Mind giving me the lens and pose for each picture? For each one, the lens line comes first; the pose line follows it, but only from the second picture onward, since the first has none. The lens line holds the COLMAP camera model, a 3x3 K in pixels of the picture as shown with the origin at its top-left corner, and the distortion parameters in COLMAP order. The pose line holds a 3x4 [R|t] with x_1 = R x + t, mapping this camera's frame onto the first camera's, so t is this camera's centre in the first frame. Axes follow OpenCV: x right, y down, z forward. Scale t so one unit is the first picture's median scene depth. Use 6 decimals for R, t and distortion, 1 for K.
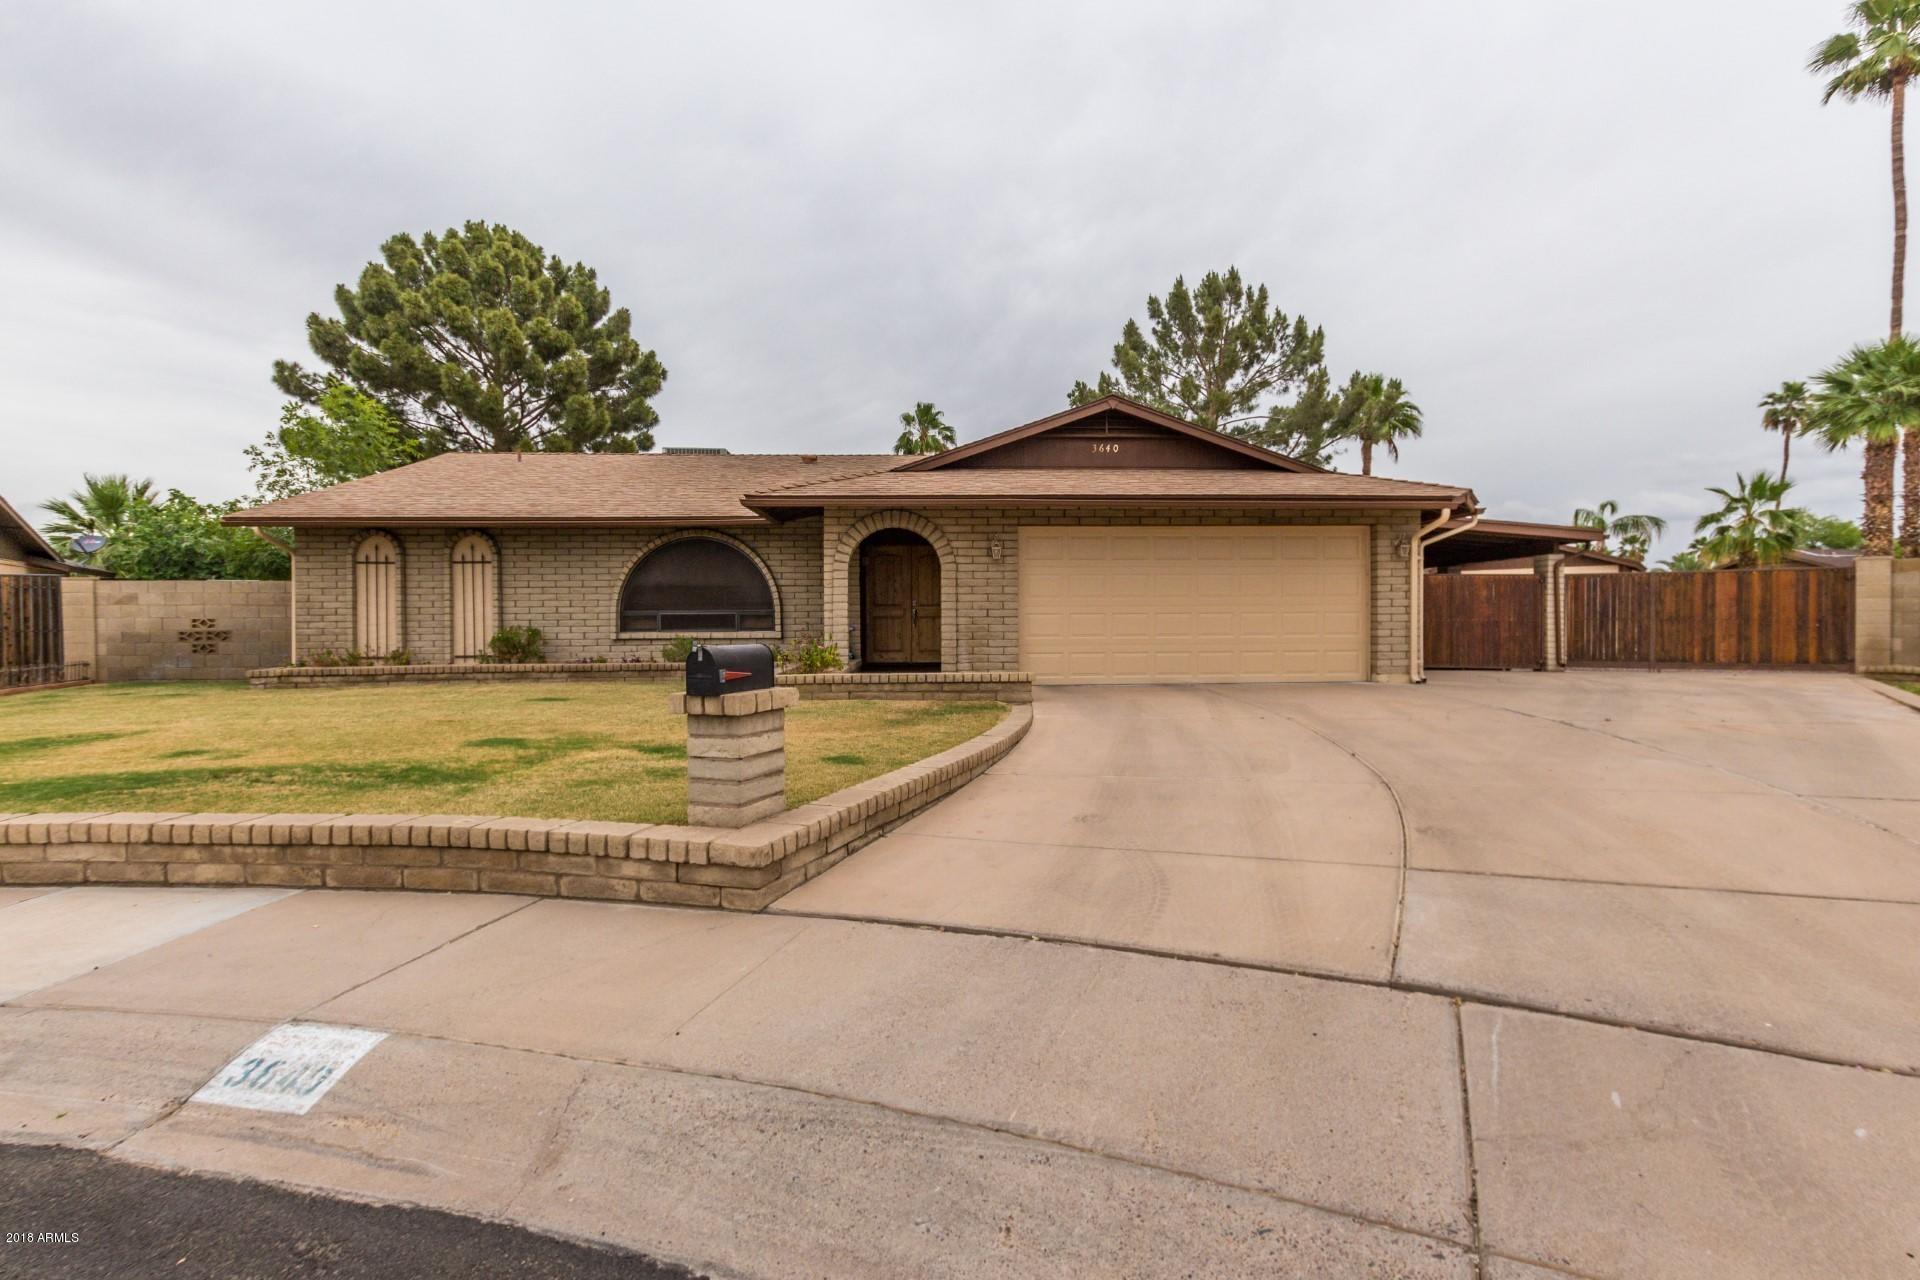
lens RADIAL K [[887.7, 0, 968.7], [0, 887.7, 620.6], [0, 0, 1]] dist [0.003511, 0.000051]
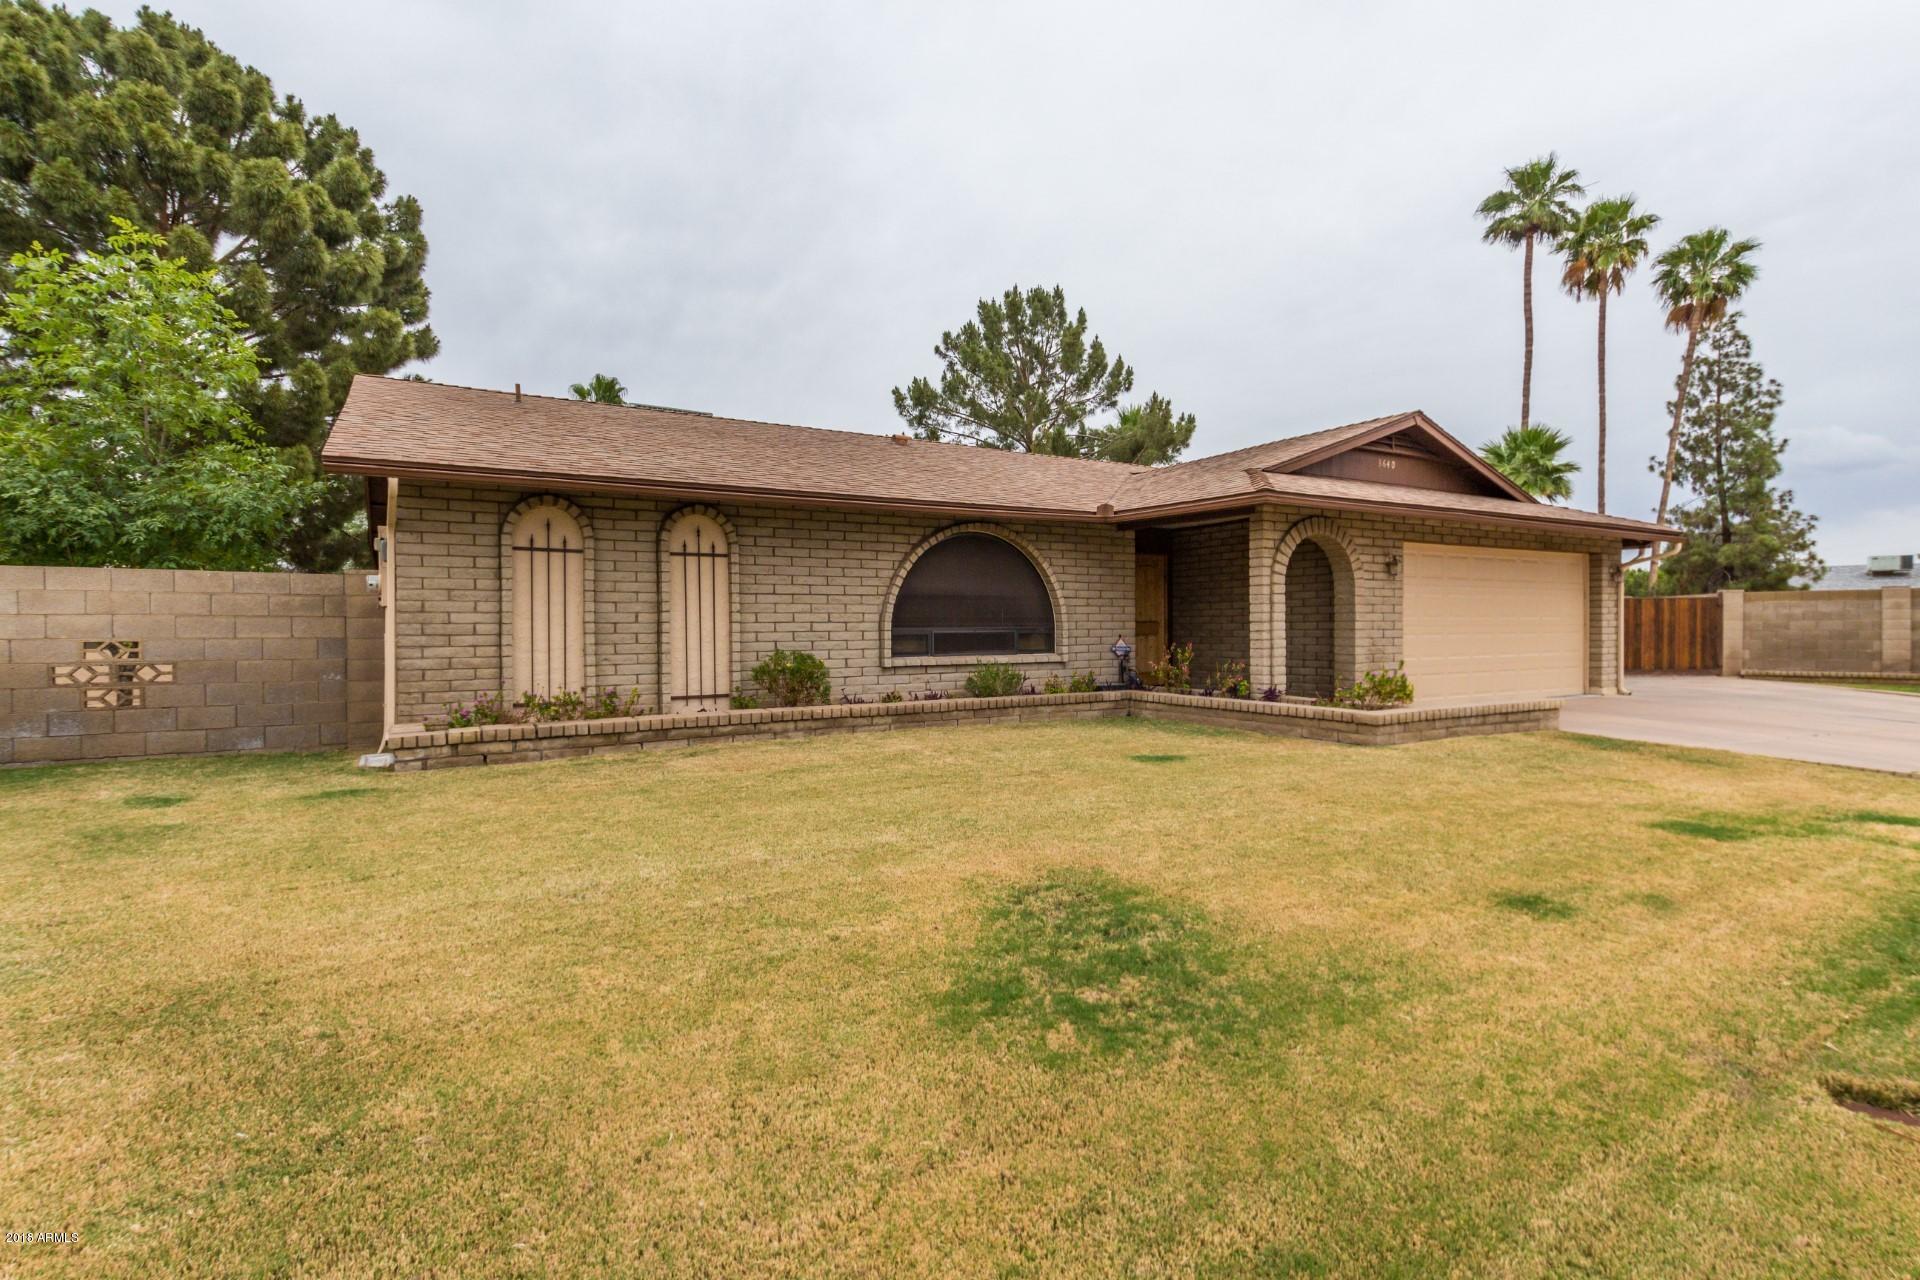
lens RADIAL K [[913.3, 0, 950.0], [0, 913.3, 629.1], [0, 0, 1]] dist [0.003782, 0.000126]
pose [[0.888077, 0.001275, 0.459694, -0.697290], [-0.001372, 0.999999, -0.000124, -0.010216], [-0.459693, -0.000520, 0.888078, 0.306829]]
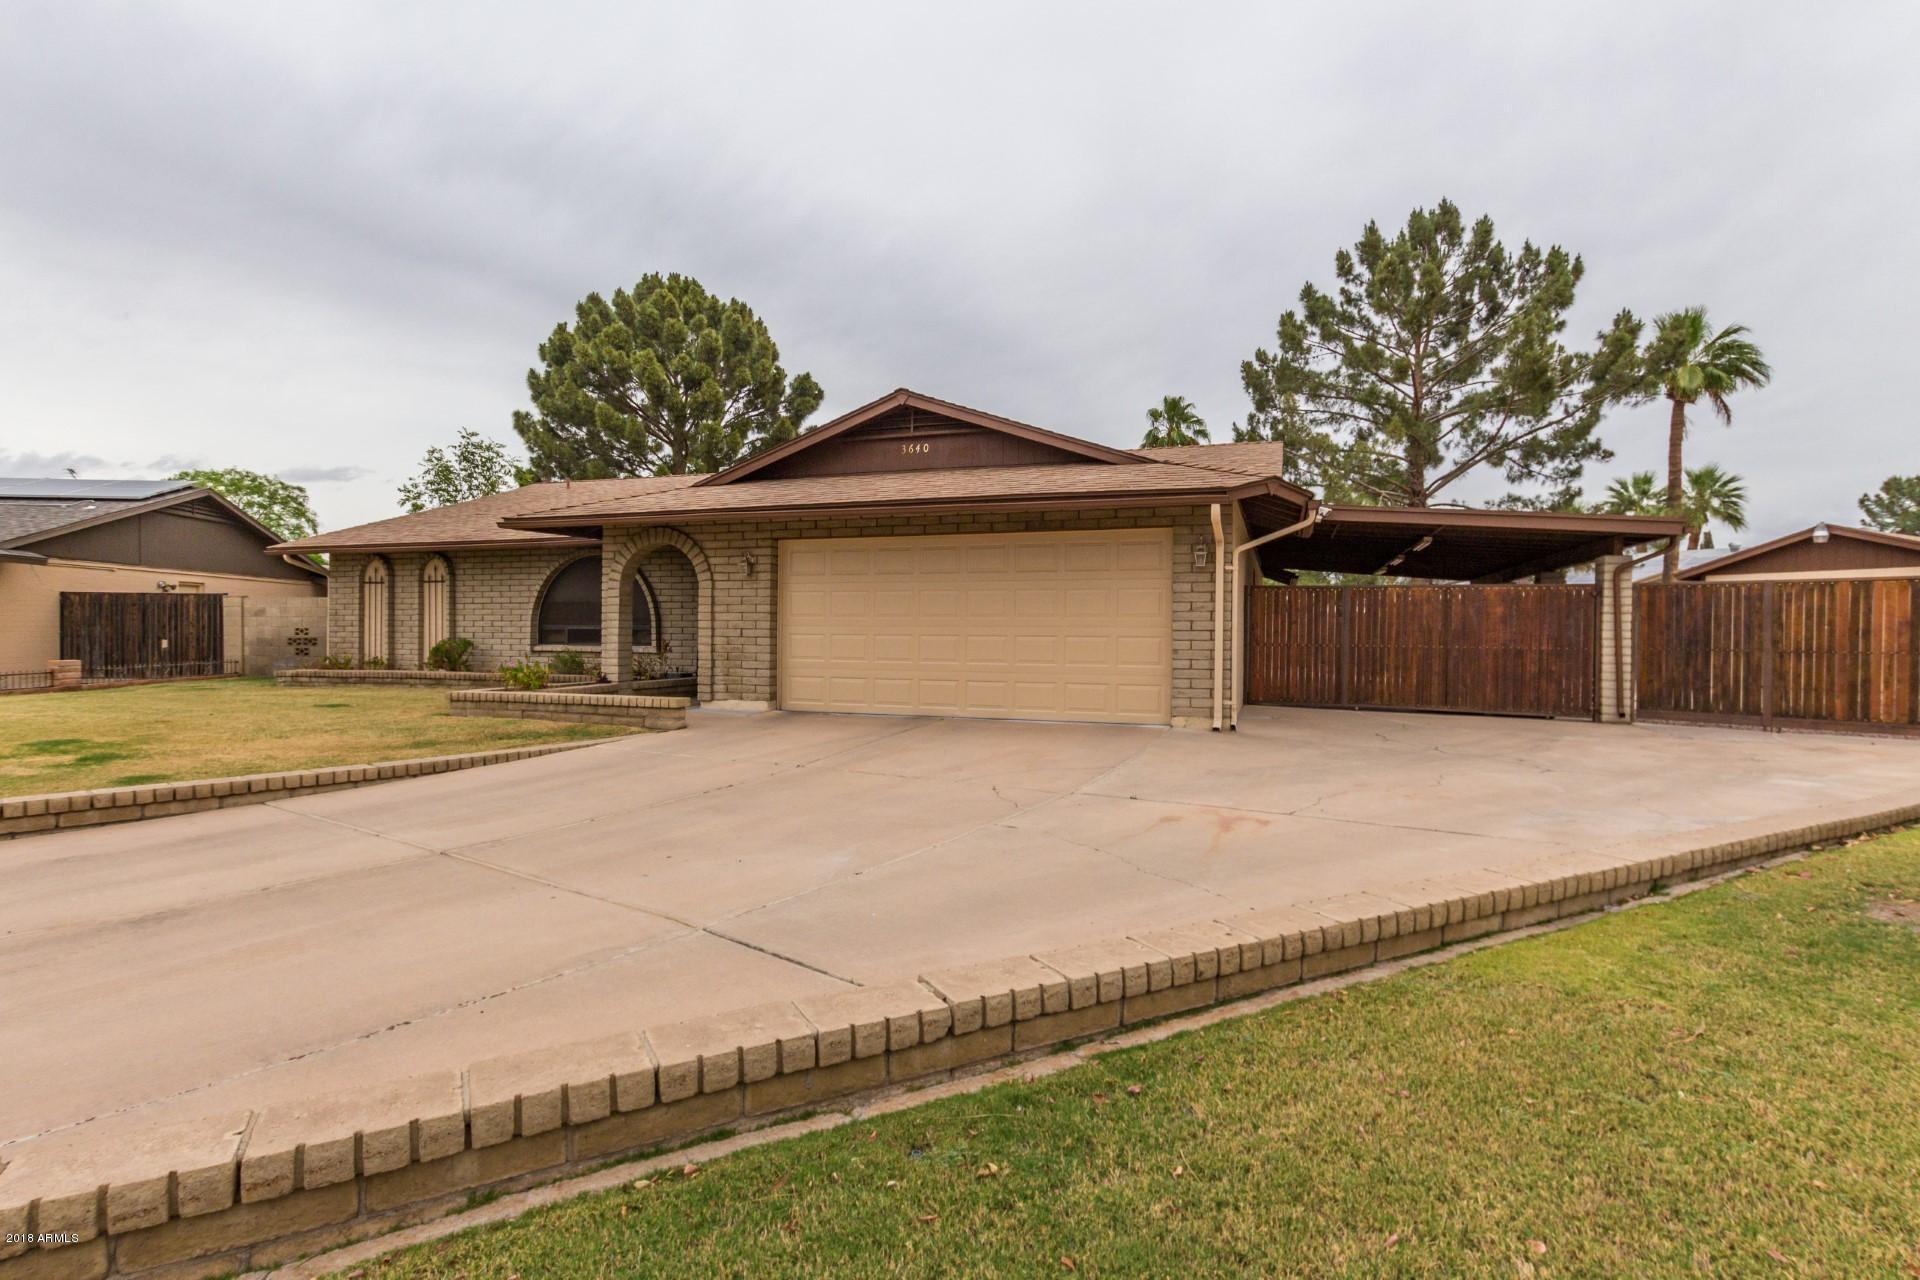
lens RADIAL K [[913.3, 0, 950.0], [0, 913.3, 629.1], [0, 0, 1]] dist [0.003782, 0.000126]
pose [[0.926145, 0.011004, -0.377006, 0.505196], [-0.010468, 0.999939, 0.003471, -0.015307], [0.377022, 0.000732, 0.926204, 0.154326]]
